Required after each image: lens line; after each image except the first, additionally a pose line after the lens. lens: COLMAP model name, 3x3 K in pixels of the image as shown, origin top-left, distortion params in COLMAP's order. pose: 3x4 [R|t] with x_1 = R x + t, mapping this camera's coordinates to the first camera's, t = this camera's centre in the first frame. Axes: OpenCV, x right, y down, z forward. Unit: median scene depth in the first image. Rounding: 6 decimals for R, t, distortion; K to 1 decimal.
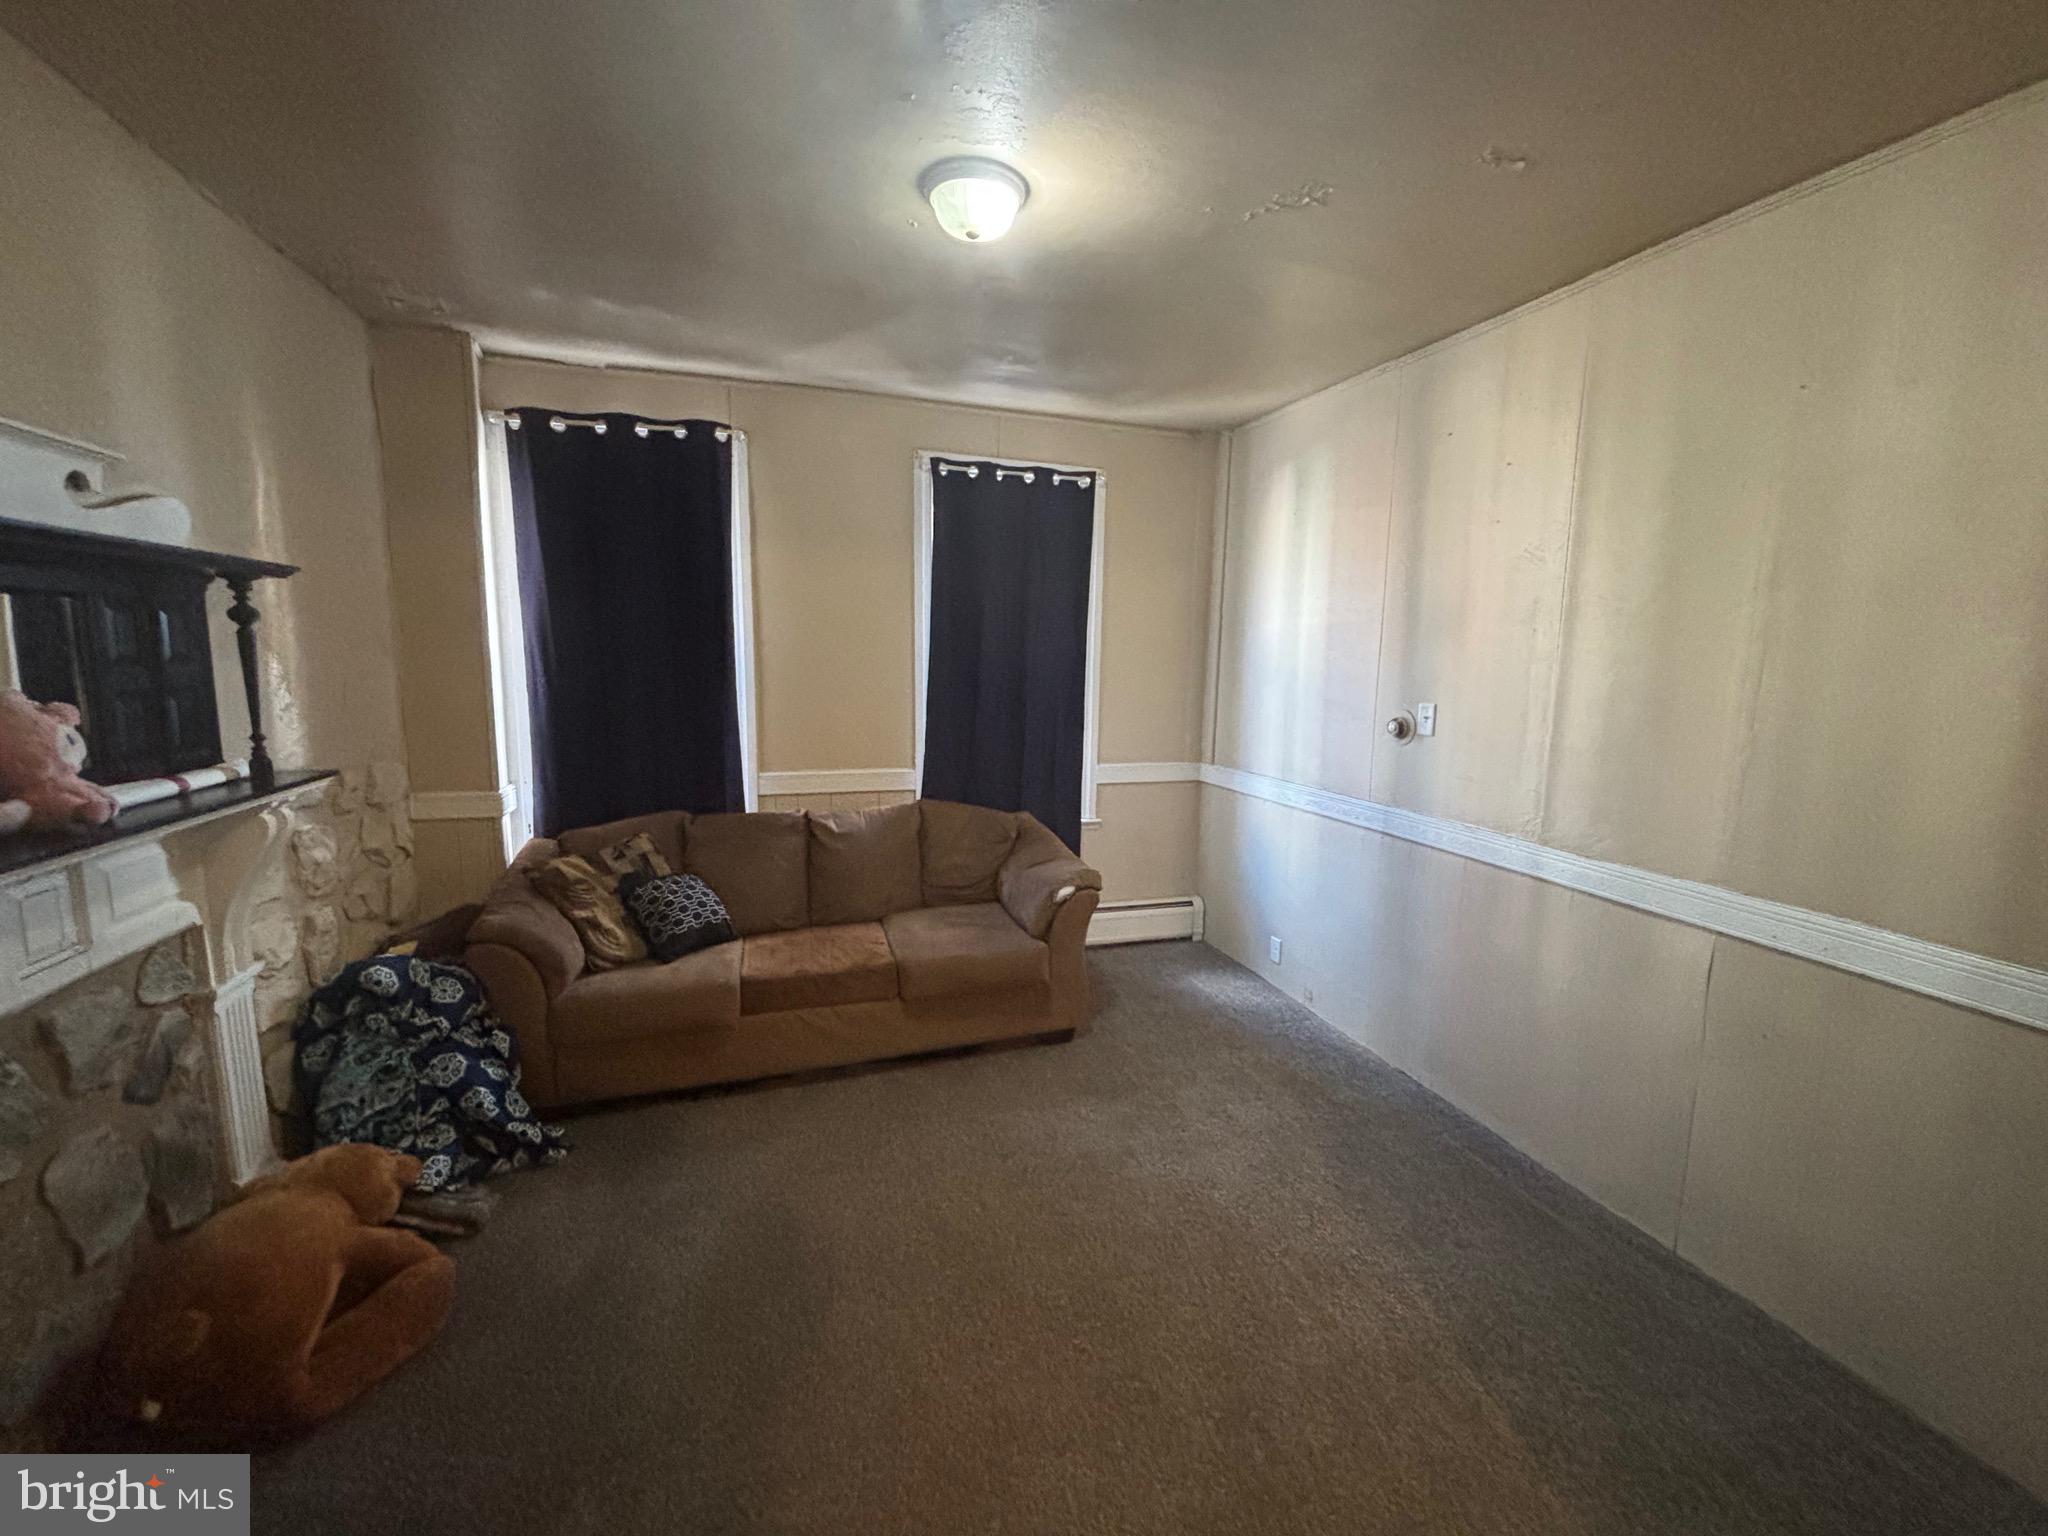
lens RADIAL K [[818.9, 0, 1022.3], [0, 818.9, 767.6], [0, 0, 1]] dist [0.001694, -0.000643]
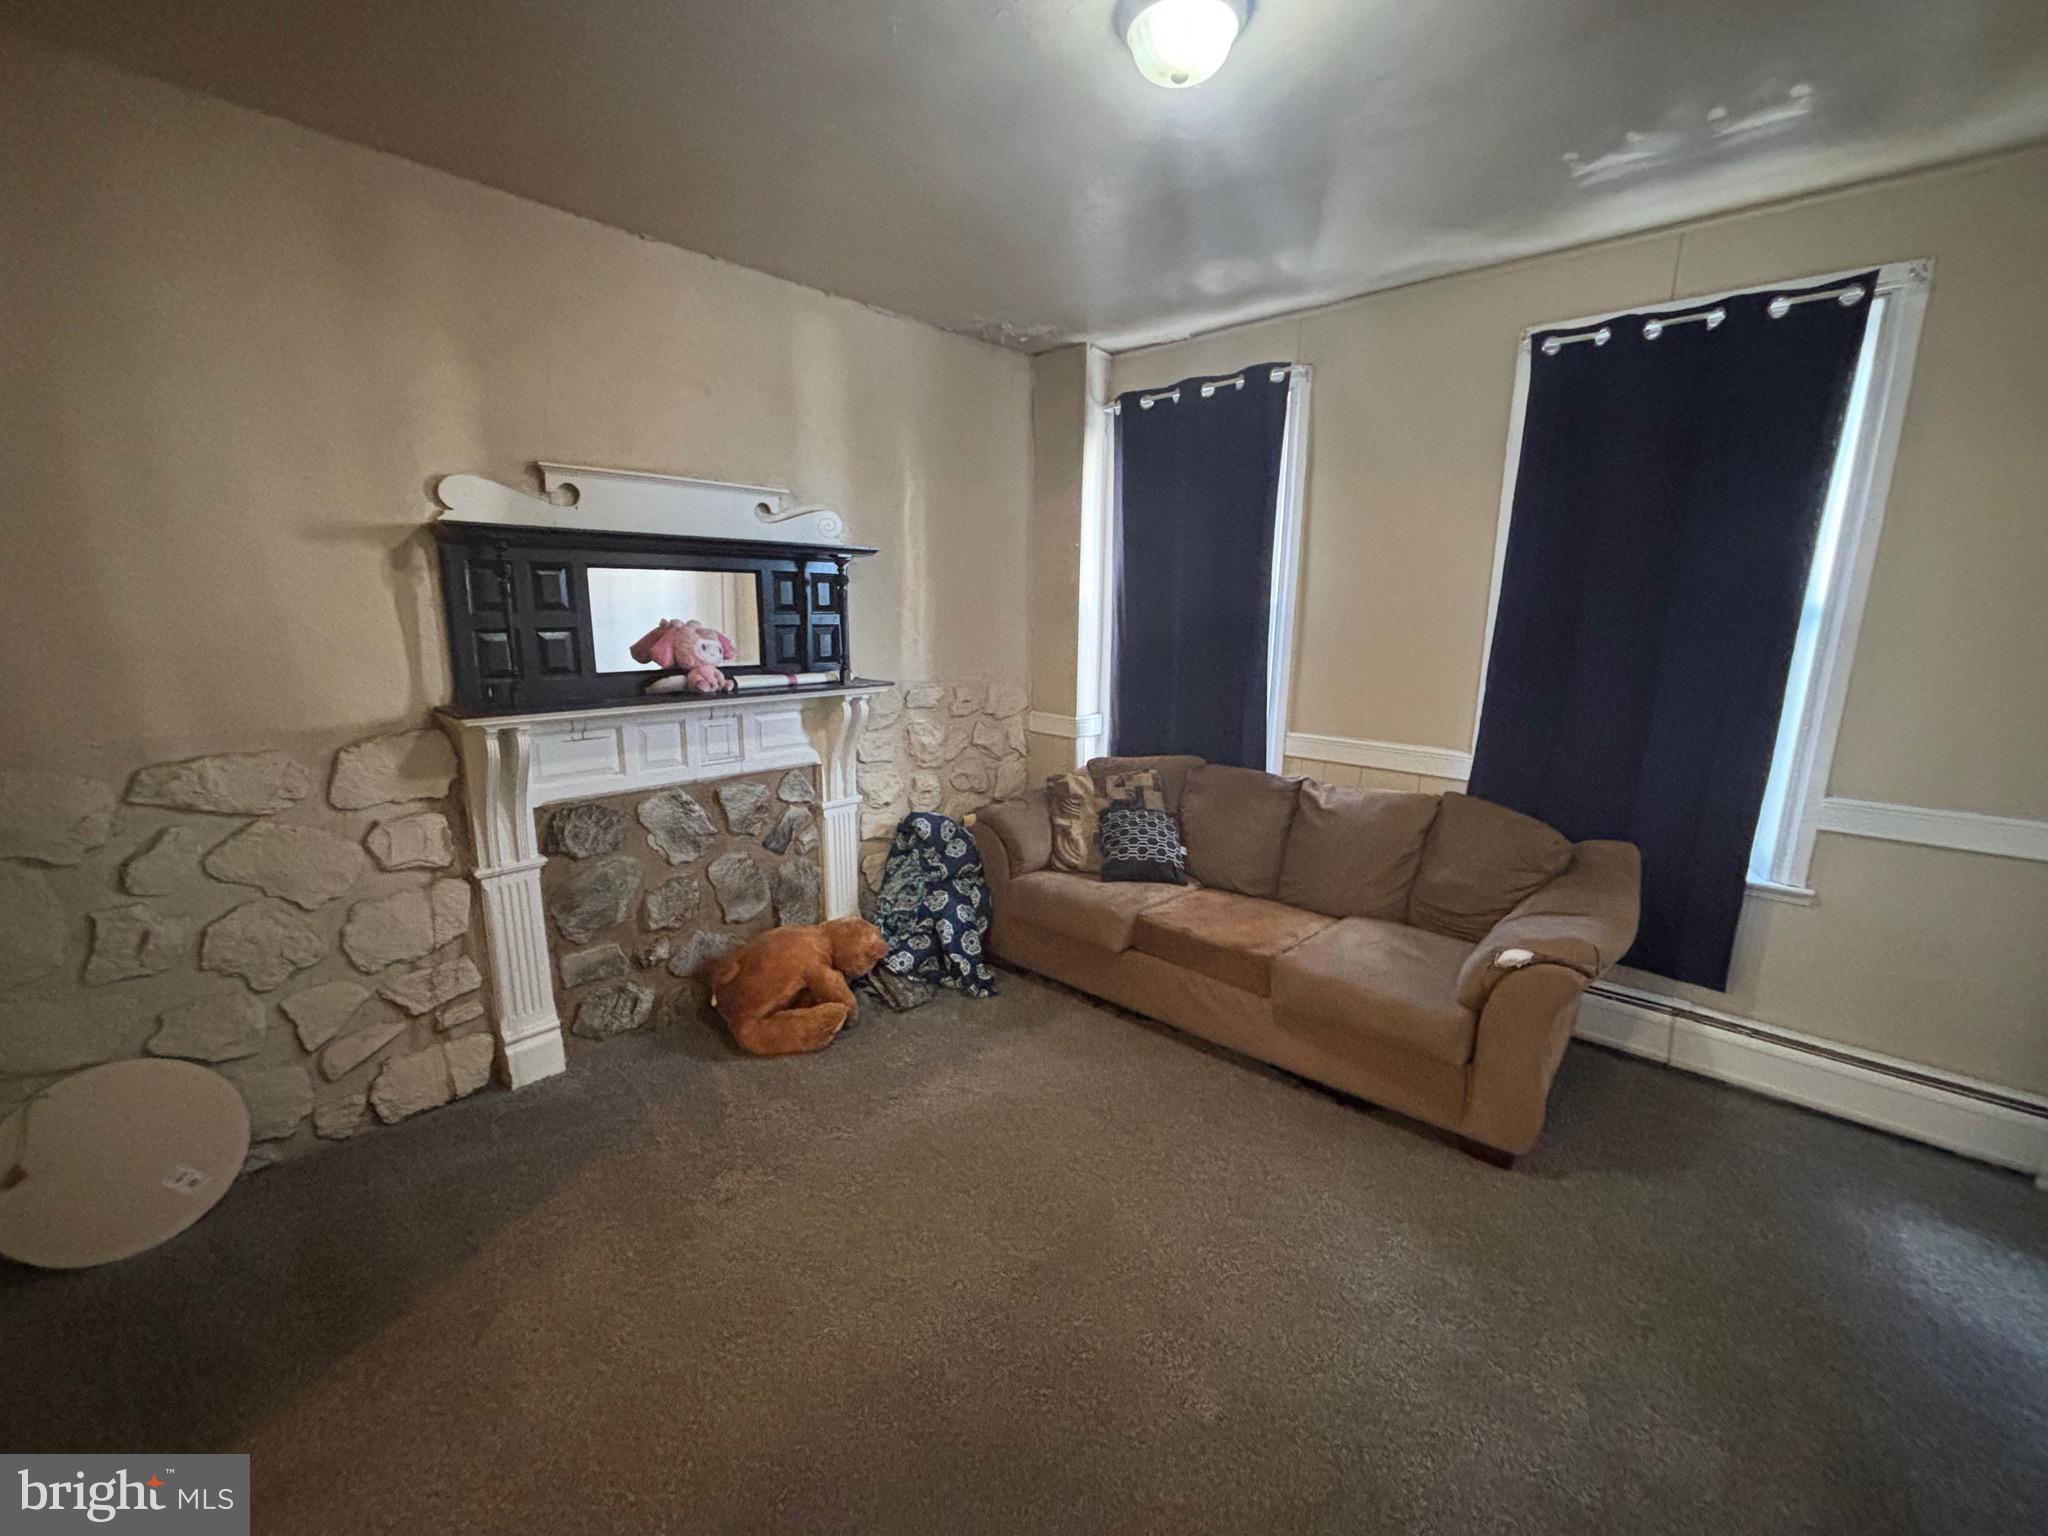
lens RADIAL K [[818.9, 0, 1019.4], [0, 818.9, 770.7], [0, 0, 1]] dist [0.001694, -0.000643]
pose [[0.499283, 0.167975, -0.850001, 0.441478], [-0.121937, 0.984886, 0.123006, -0.036972], [0.857816, 0.042232, 0.512219, 0.318989]]
